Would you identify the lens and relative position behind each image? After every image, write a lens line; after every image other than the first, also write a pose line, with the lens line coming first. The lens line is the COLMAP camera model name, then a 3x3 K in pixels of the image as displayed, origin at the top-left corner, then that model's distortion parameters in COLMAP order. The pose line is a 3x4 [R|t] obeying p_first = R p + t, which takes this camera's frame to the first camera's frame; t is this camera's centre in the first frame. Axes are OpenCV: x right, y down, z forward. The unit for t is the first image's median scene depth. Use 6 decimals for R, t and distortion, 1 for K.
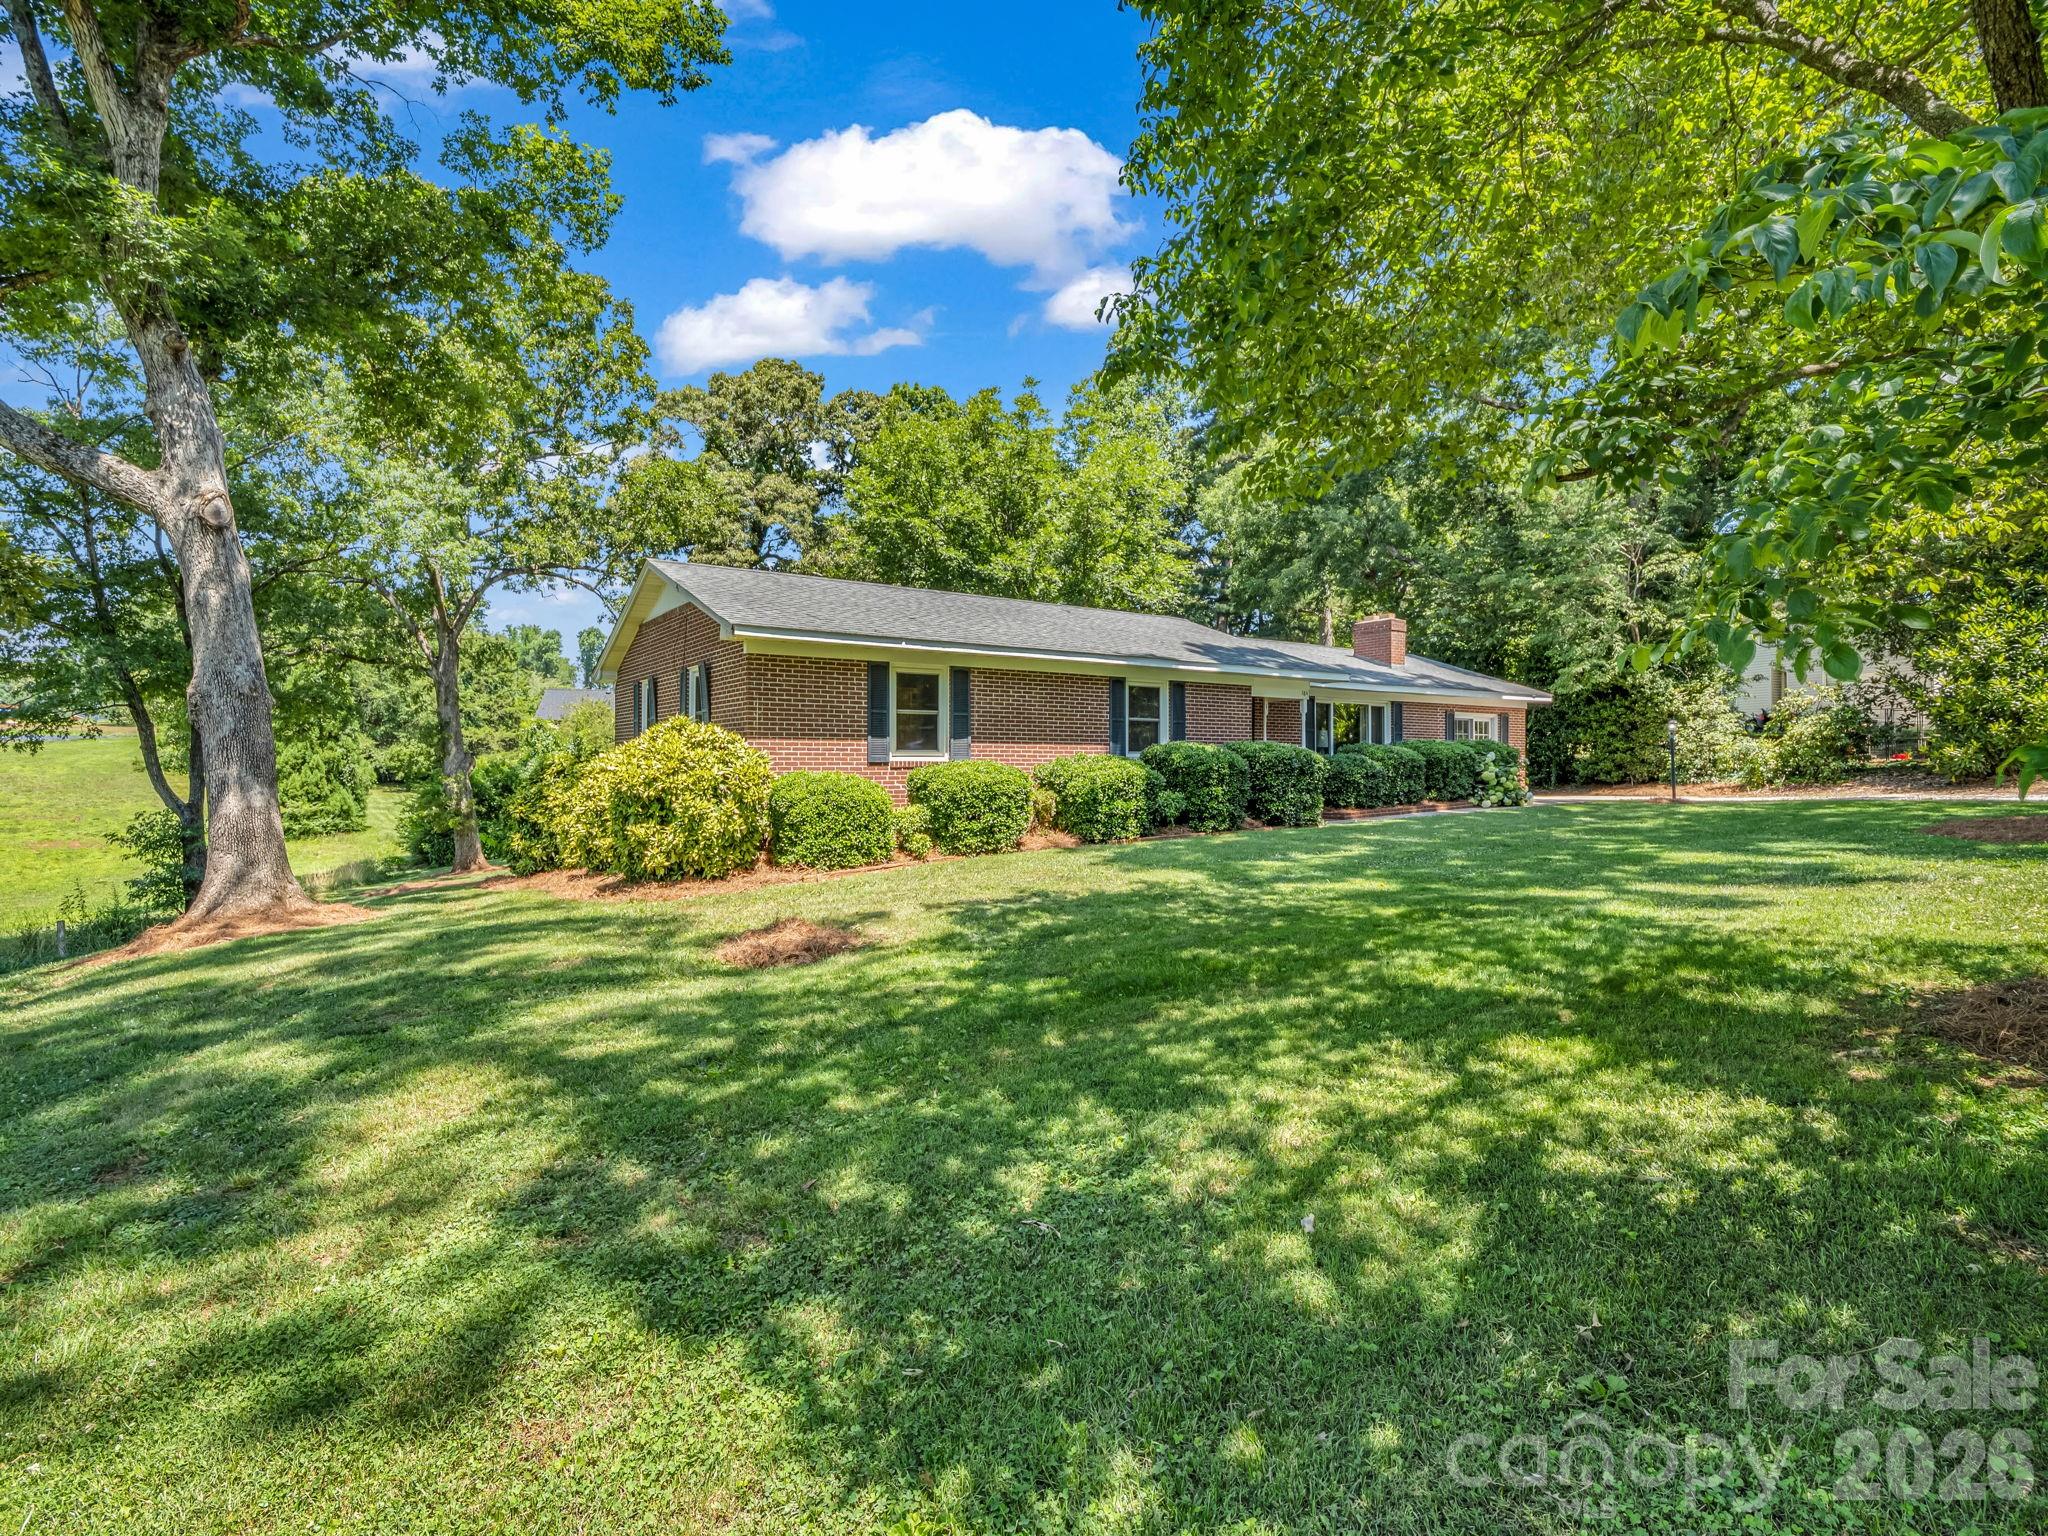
lens RADIAL K [[1012.7, 0, 1026.7], [0, 1012.7, 774.9], [0, 0, 1]] dist [-0.001737, -0.001614]
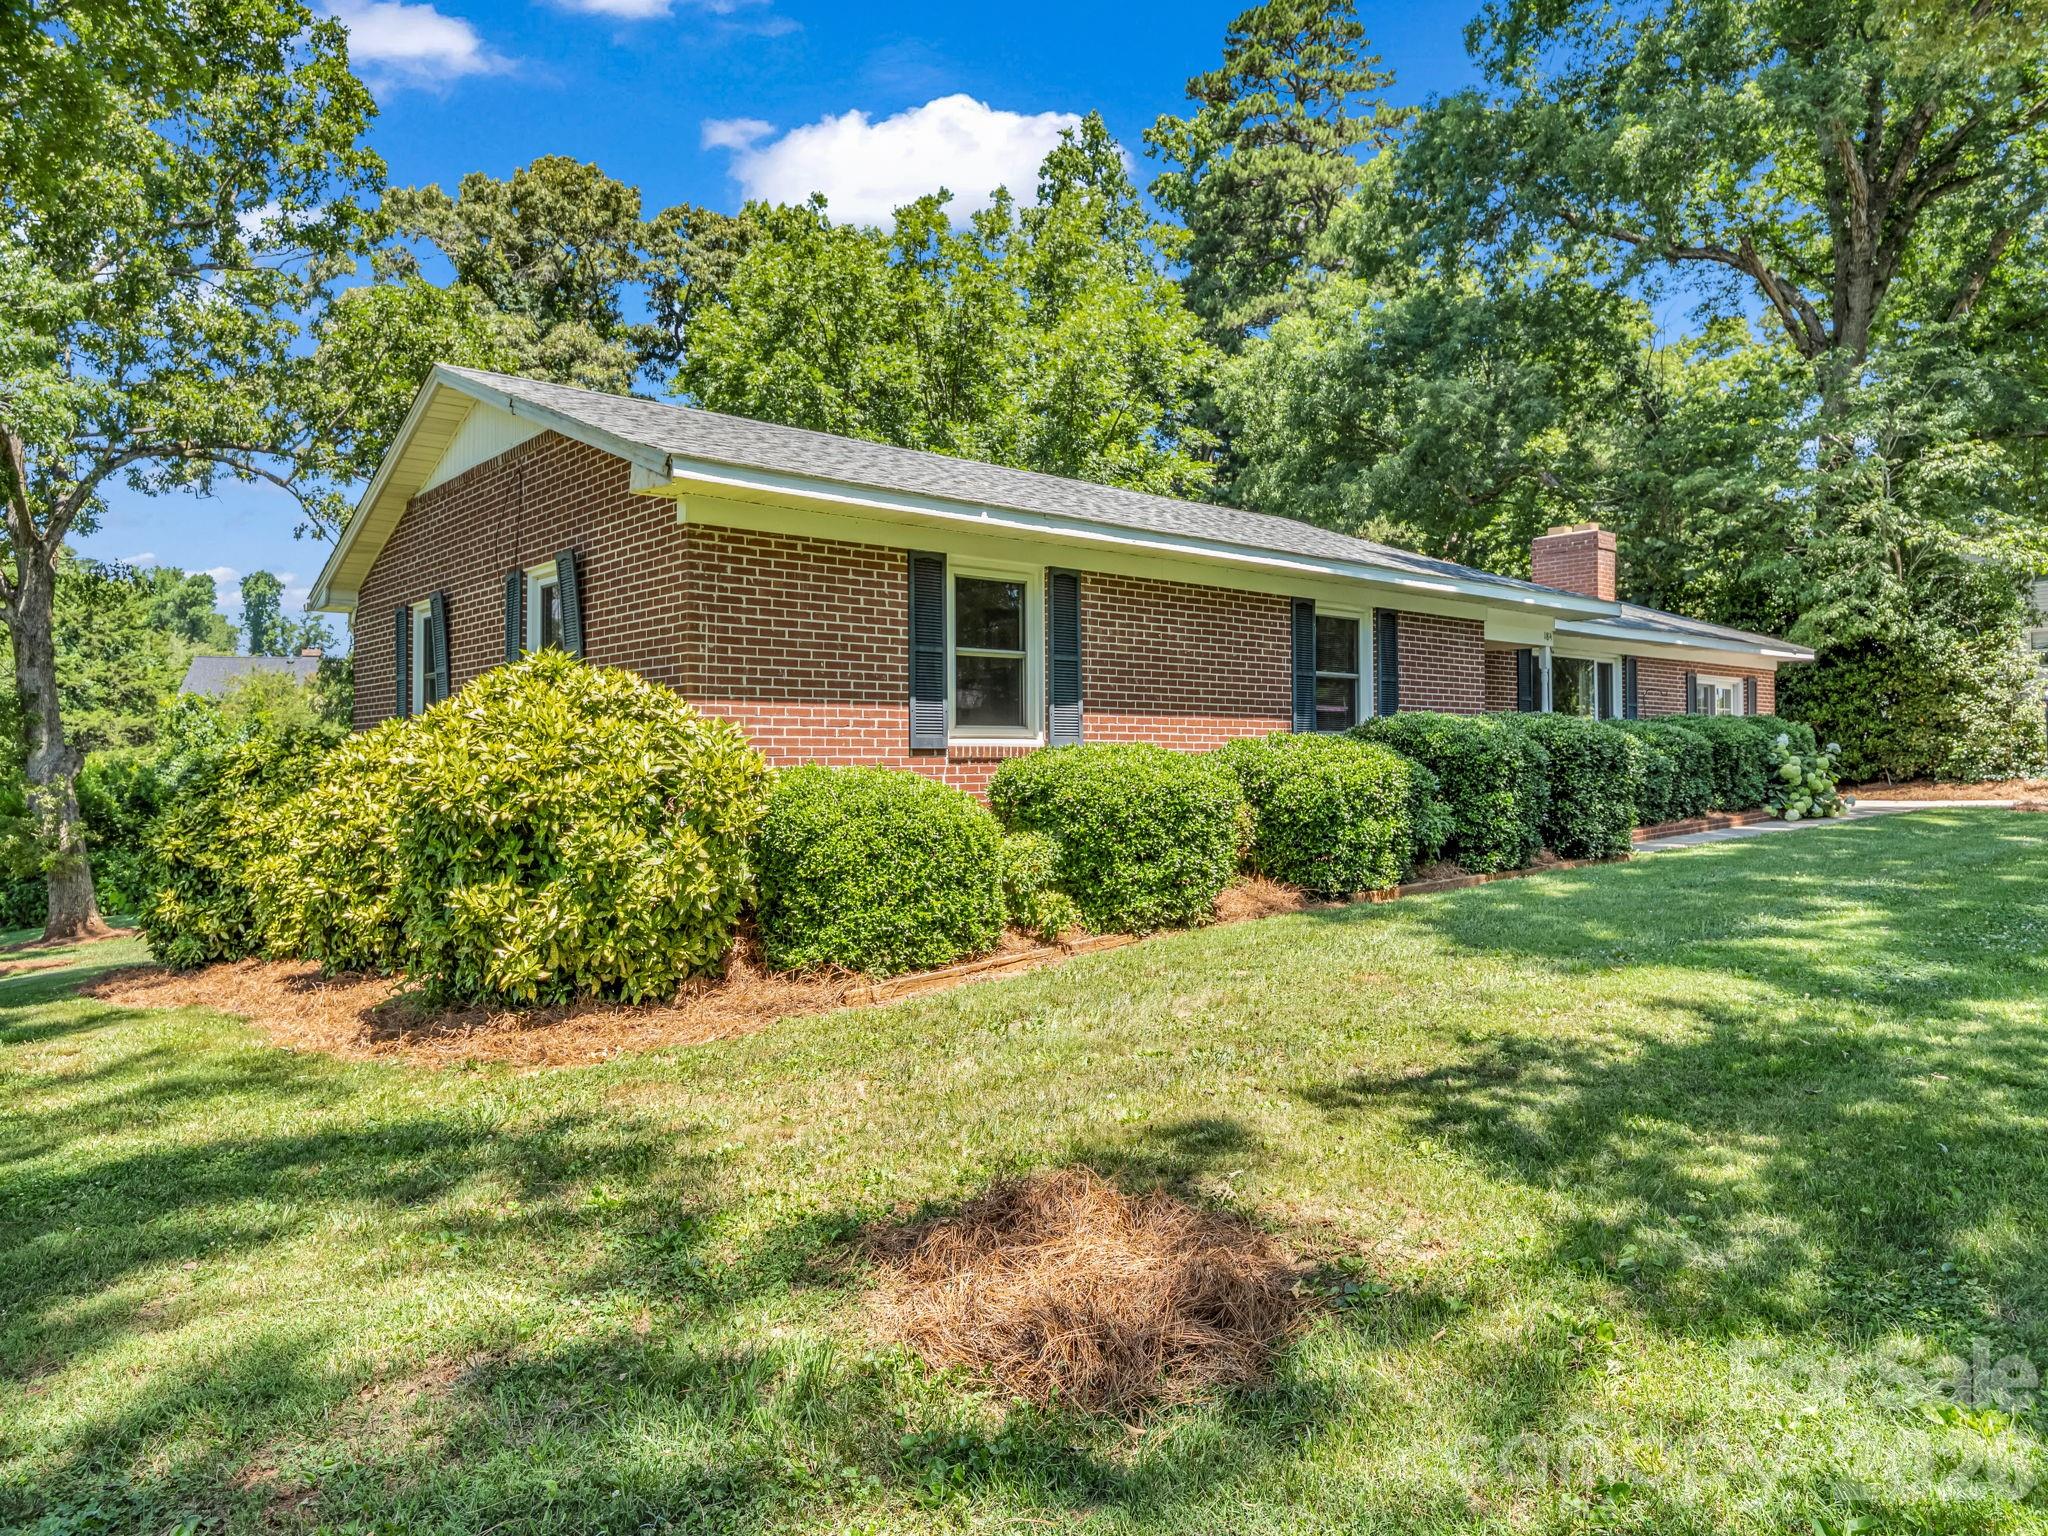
lens RADIAL K [[1337.4, 0, 1024.3], [0, 1337.4, 773.7], [0, 0, 1]] dist [0.001034, 0.002855]
pose [[0.993580, -0.006181, 0.112962, -0.136813], [0.006432, 0.999978, -0.001857, 0.001251], [-0.112948, 0.002571, 0.993598, 0.251888]]
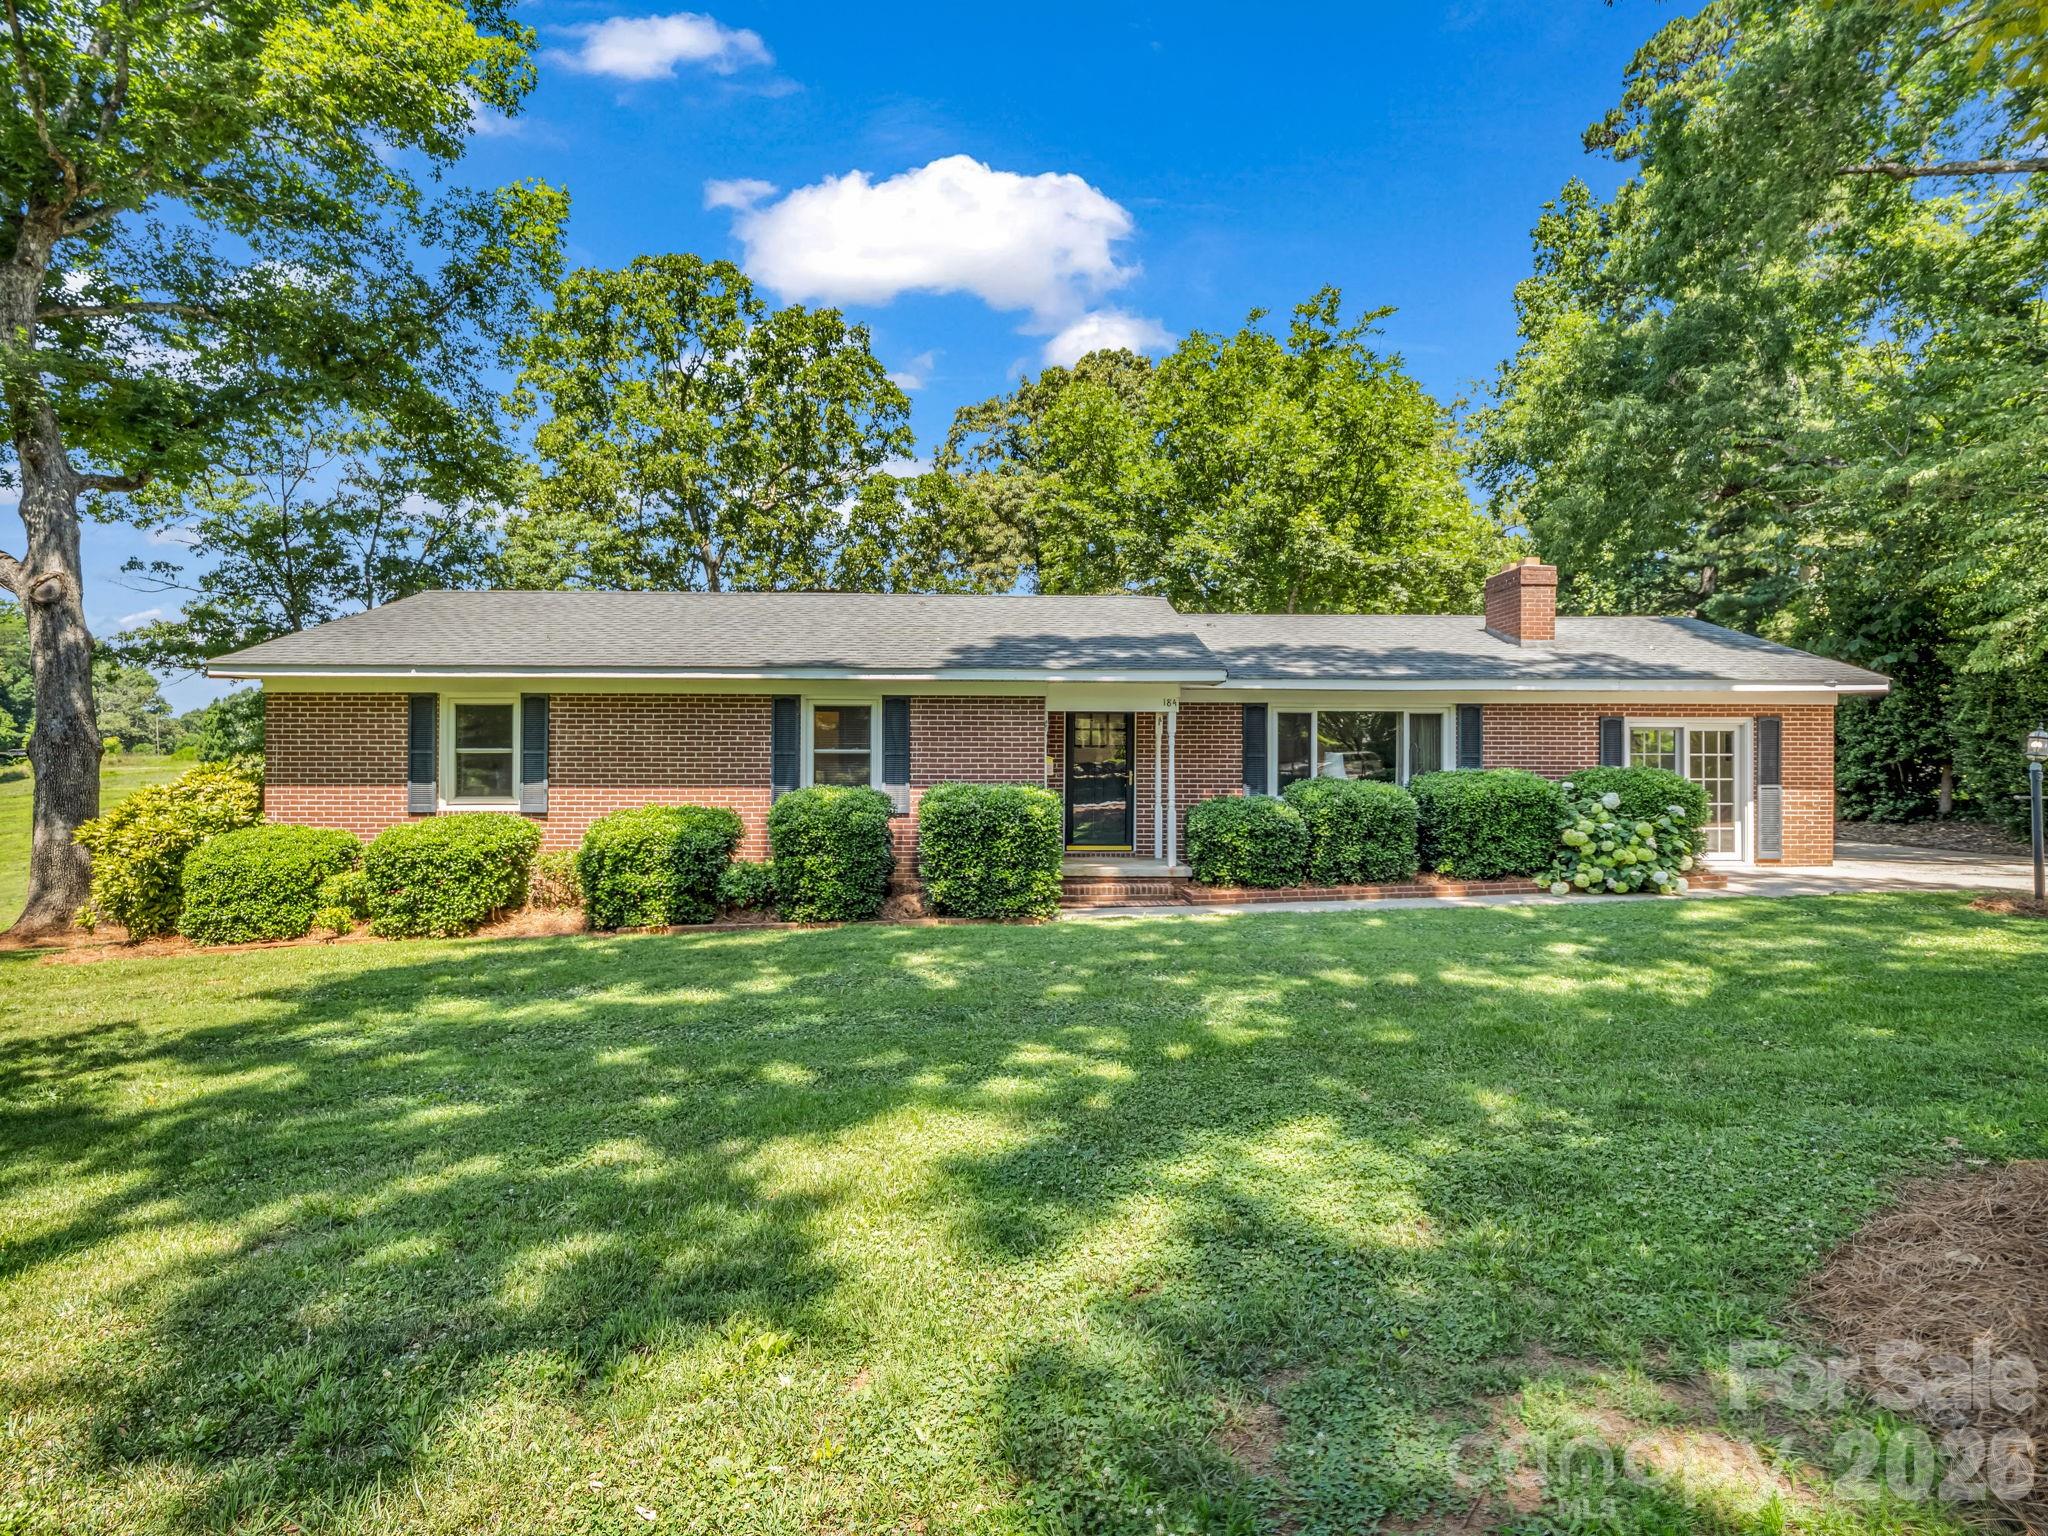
lens RADIAL K [[1012.7, 0, 1016.2], [0, 1012.7, 755.1], [0, 0, 1]] dist [-0.001737, -0.001614]
pose [[0.849980, -0.001085, -0.526813, 0.563866], [-0.006006, 0.999913, -0.011750, -0.041477], [0.526780, 0.013152, 0.849900, 0.424182]]
